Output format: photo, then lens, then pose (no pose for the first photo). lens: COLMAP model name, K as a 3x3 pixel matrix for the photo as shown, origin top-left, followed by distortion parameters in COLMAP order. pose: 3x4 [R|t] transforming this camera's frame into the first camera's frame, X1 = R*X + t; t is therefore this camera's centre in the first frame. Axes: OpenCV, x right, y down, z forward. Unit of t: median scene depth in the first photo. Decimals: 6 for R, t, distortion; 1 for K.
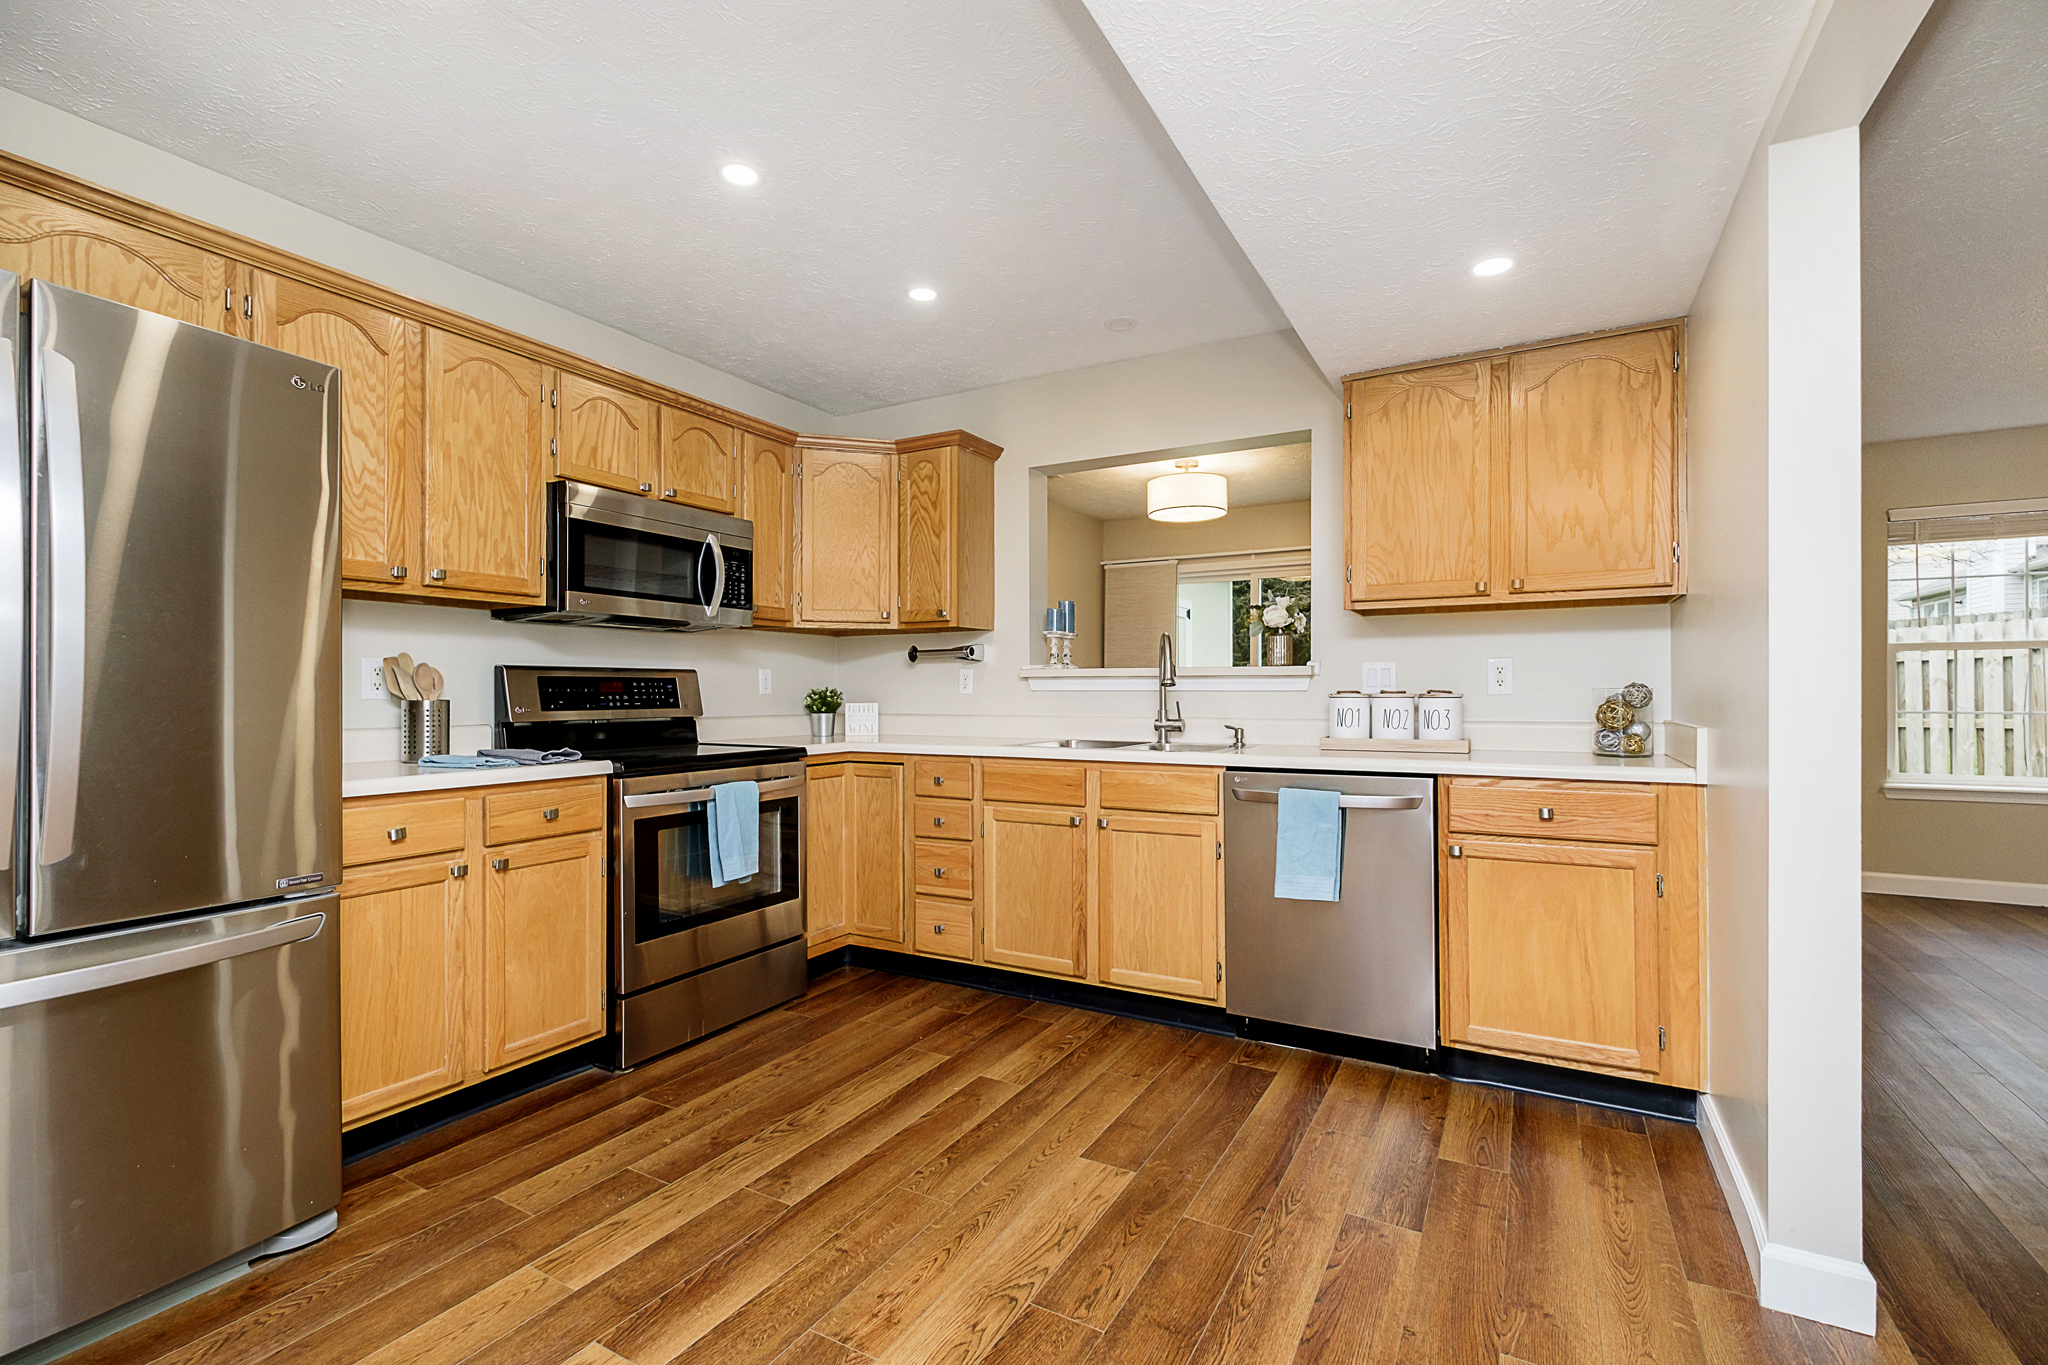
lens RADIAL K [[905.6, 0, 1058.5], [0, 905.6, 689.6], [0, 0, 1]] dist [0.000362, -0.000707]
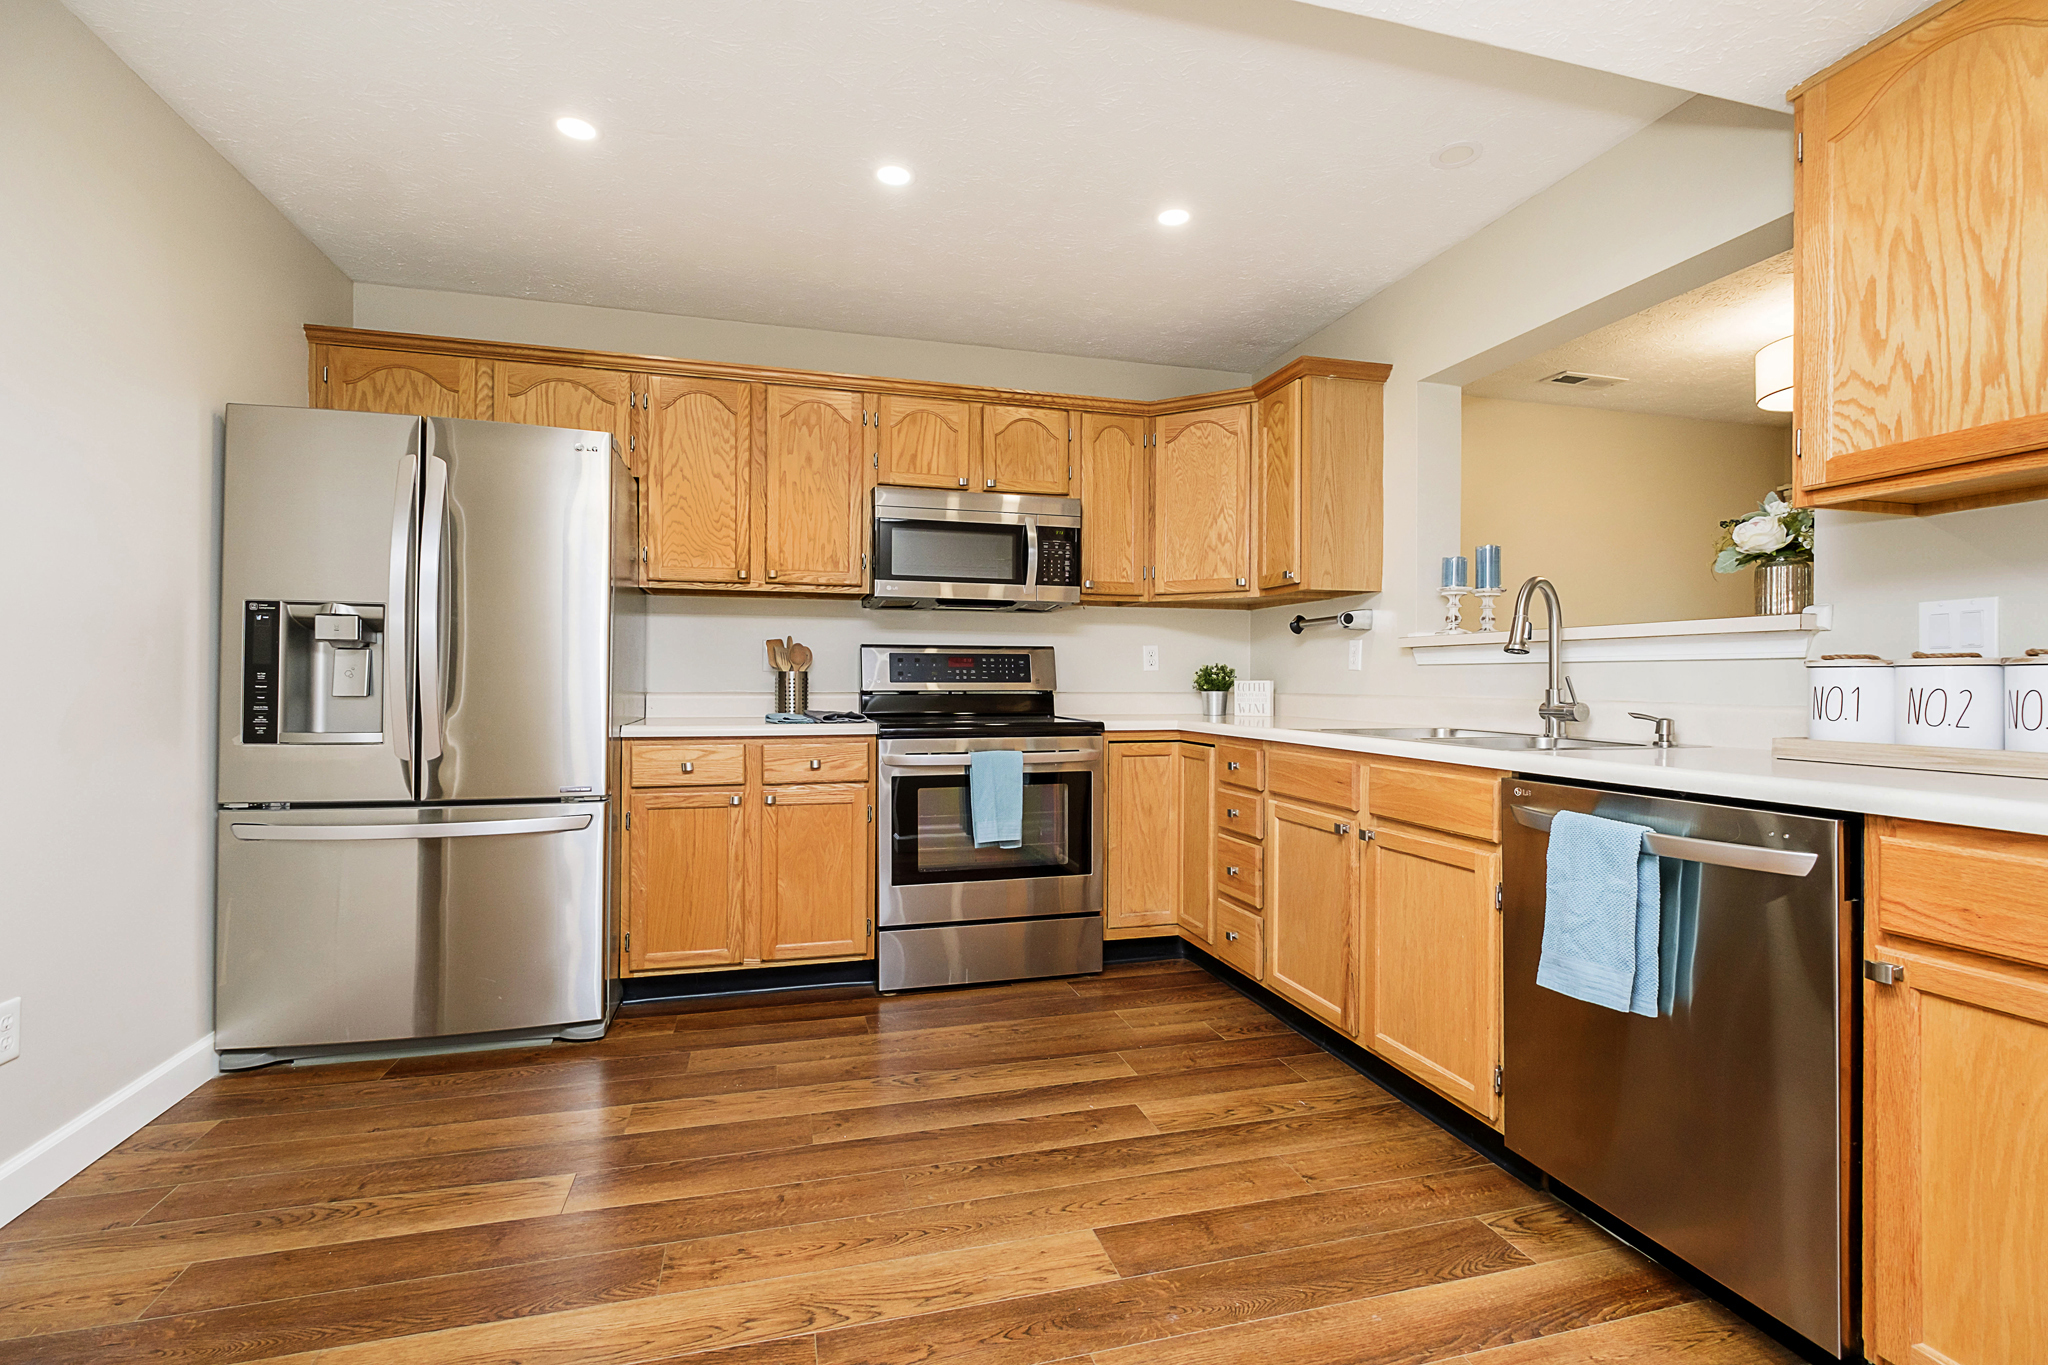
lens RADIAL K [[905.6, 0, 1024.0], [0, 905.6, 681.6], [0, 0, 1]] dist [0.000362, -0.000707]
pose [[0.695310, 0.004451, -0.718696, 0.412235], [-0.001129, 0.999986, 0.005102, 0.016737], [0.718709, -0.002736, 0.695306, 0.290388]]
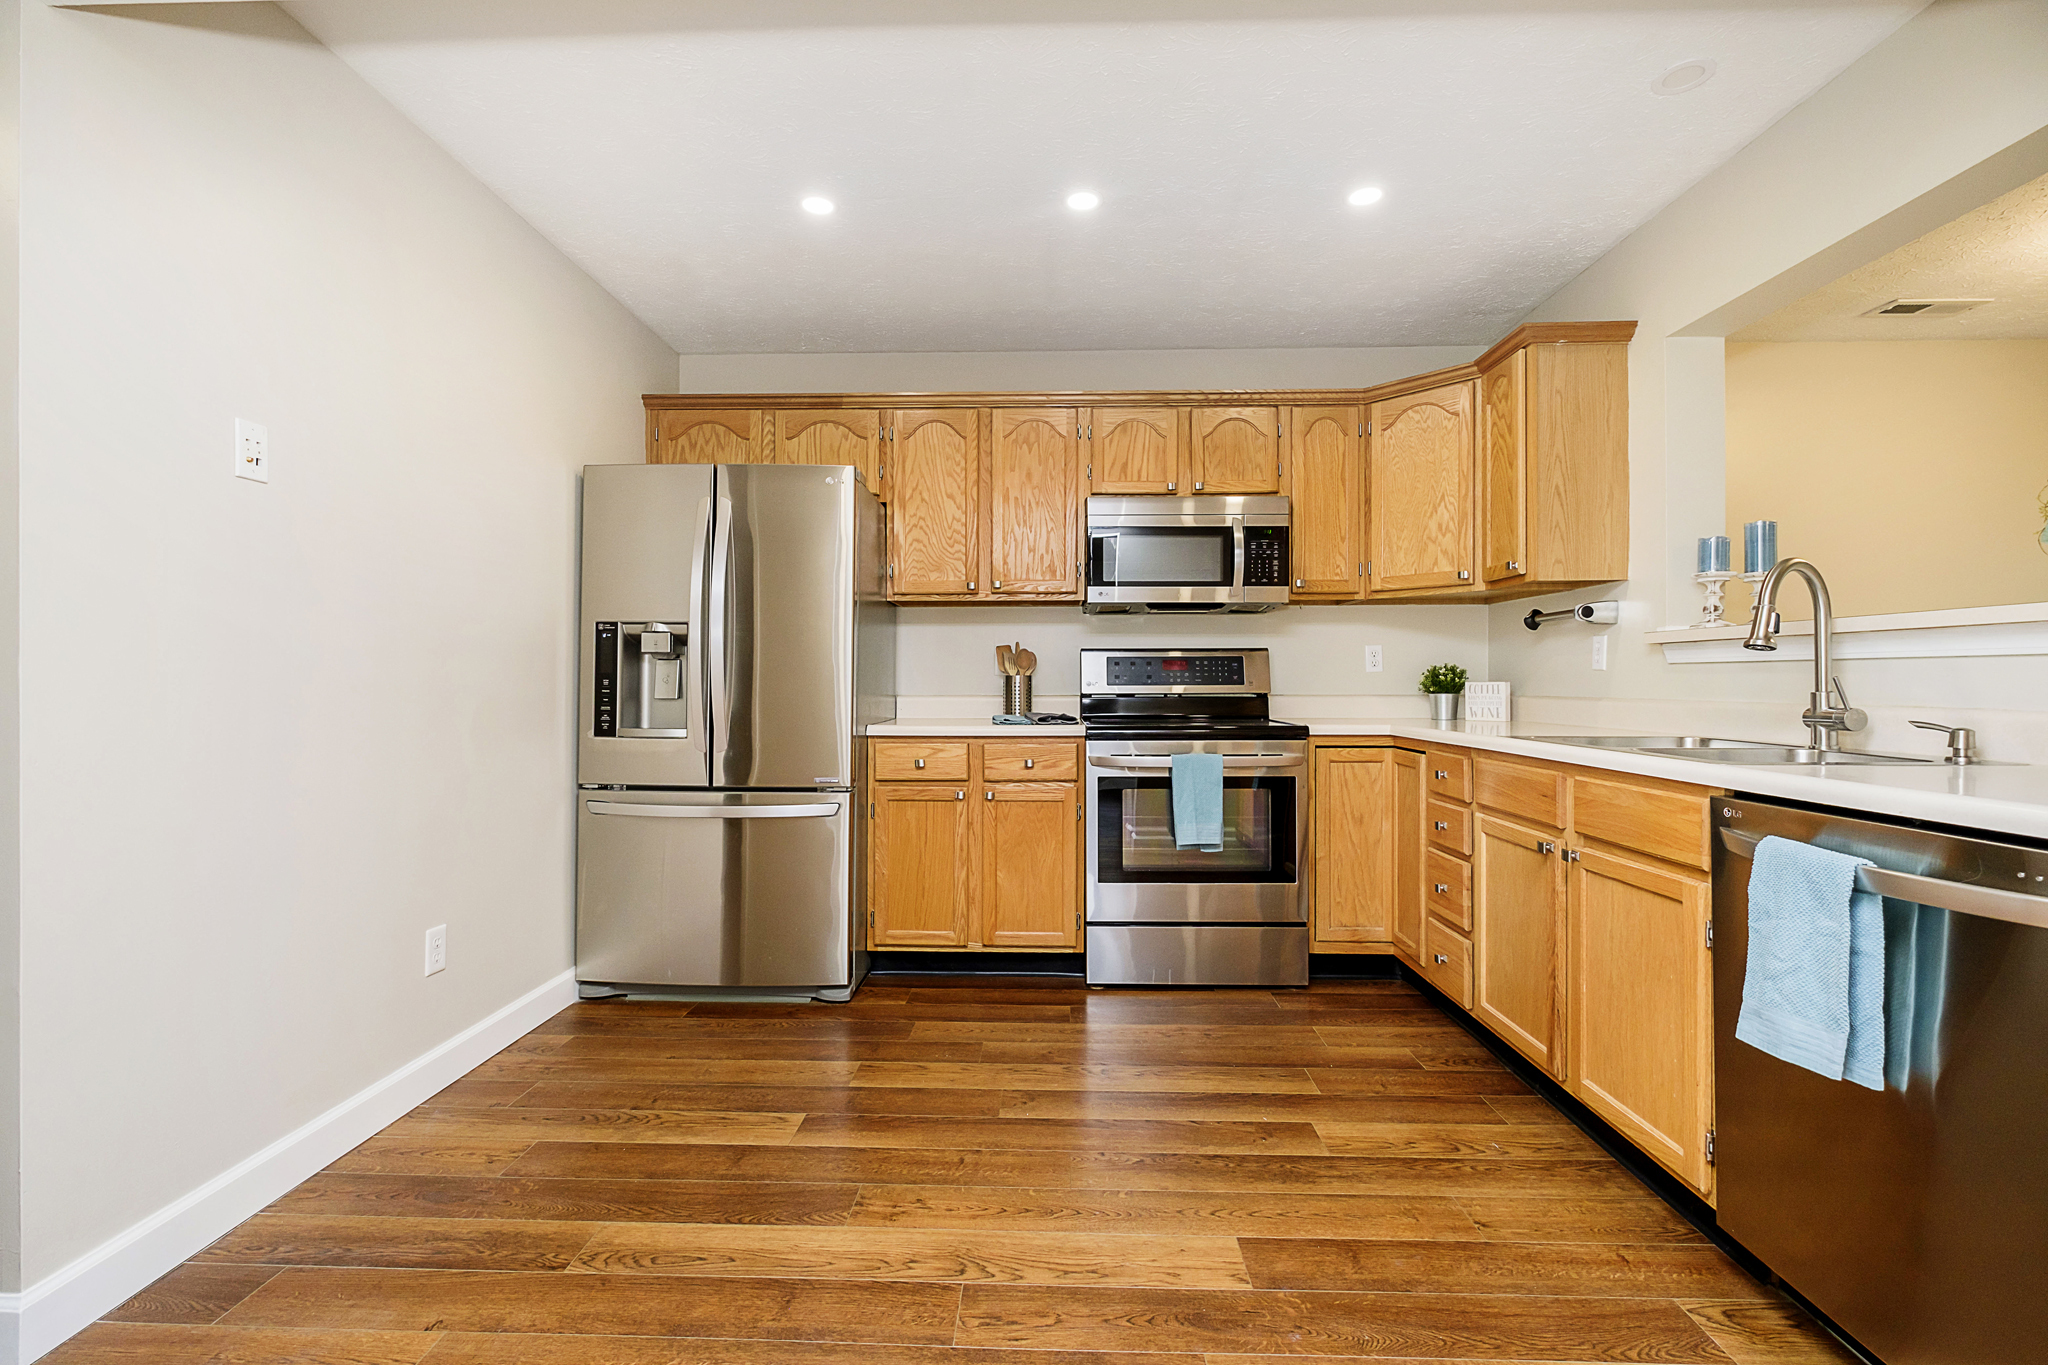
lens RADIAL K [[905.6, 0, 1018.6], [0, 905.6, 677.5], [0, 0, 1]] dist [0.000362, -0.000707]
pose [[0.441920, -0.003997, -0.897046, 0.485816], [0.005113, 0.999985, -0.001937, 0.014906], [0.897040, -0.003731, 0.441934, 0.348174]]
